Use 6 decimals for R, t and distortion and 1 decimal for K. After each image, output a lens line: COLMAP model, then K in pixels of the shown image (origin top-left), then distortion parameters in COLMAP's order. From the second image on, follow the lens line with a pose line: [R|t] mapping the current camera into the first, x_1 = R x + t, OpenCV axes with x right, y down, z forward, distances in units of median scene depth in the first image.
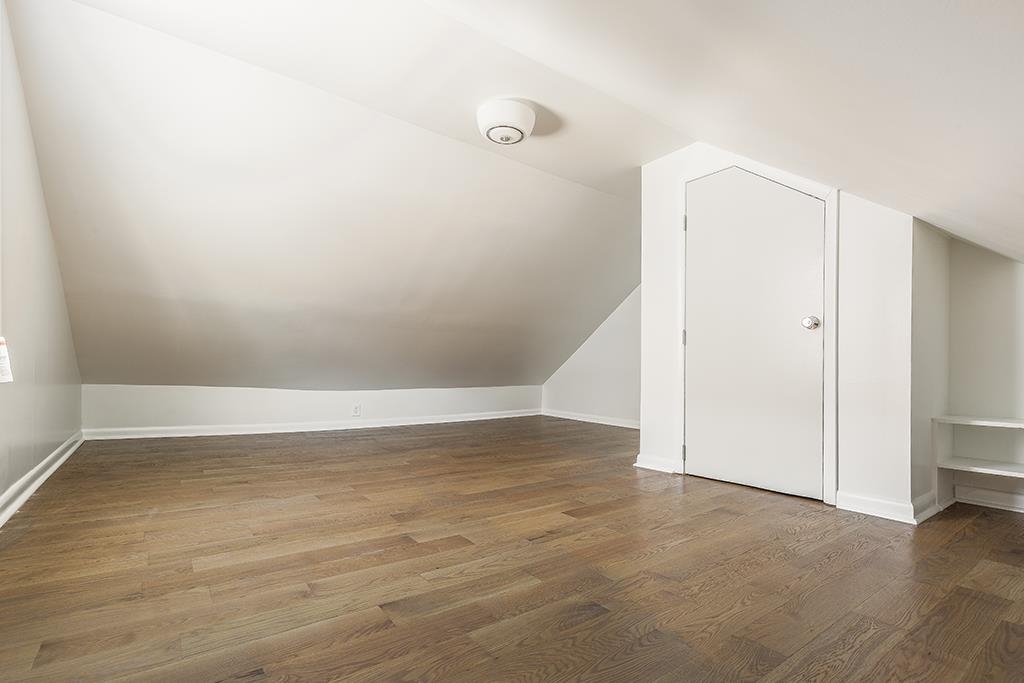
lens RADIAL K [[472.5, 0, 512.6], [0, 472.5, 345.2], [0, 0, 1]] dist [0.008649, -0.000989]
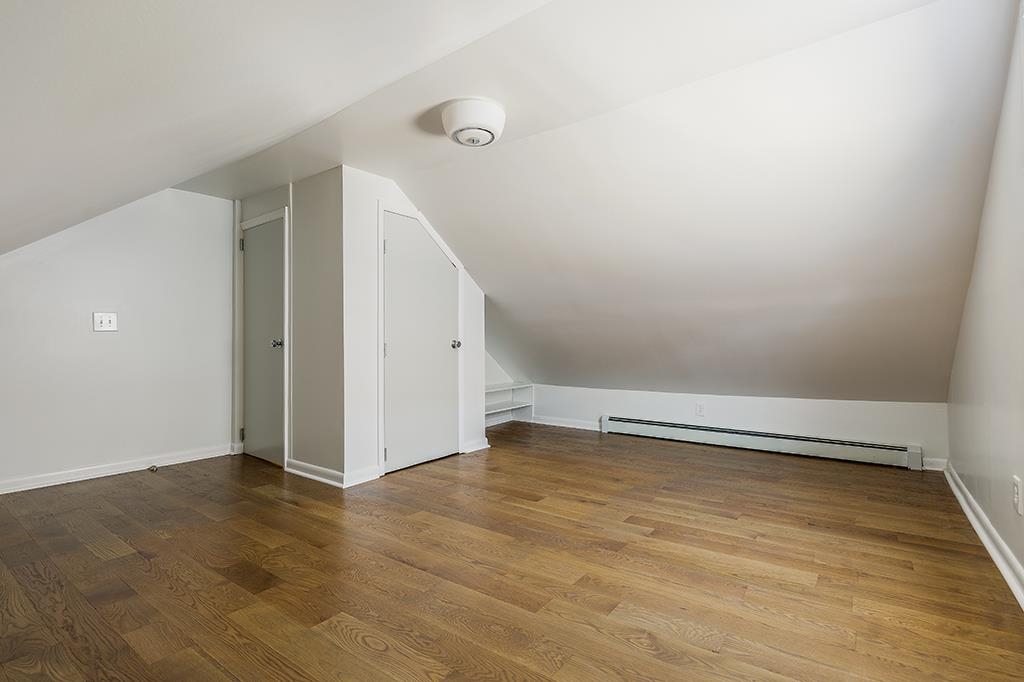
lens RADIAL K [[472.5, 0, 513.4], [0, 472.5, 342.9], [0, 0, 1]] dist [0.008649, -0.000989]
pose [[-0.275991, -0.005090, 0.961147, -1.382427], [-0.047780, 0.998822, -0.008431, -0.075694], [-0.959972, -0.048250, -0.275909, 1.797138]]
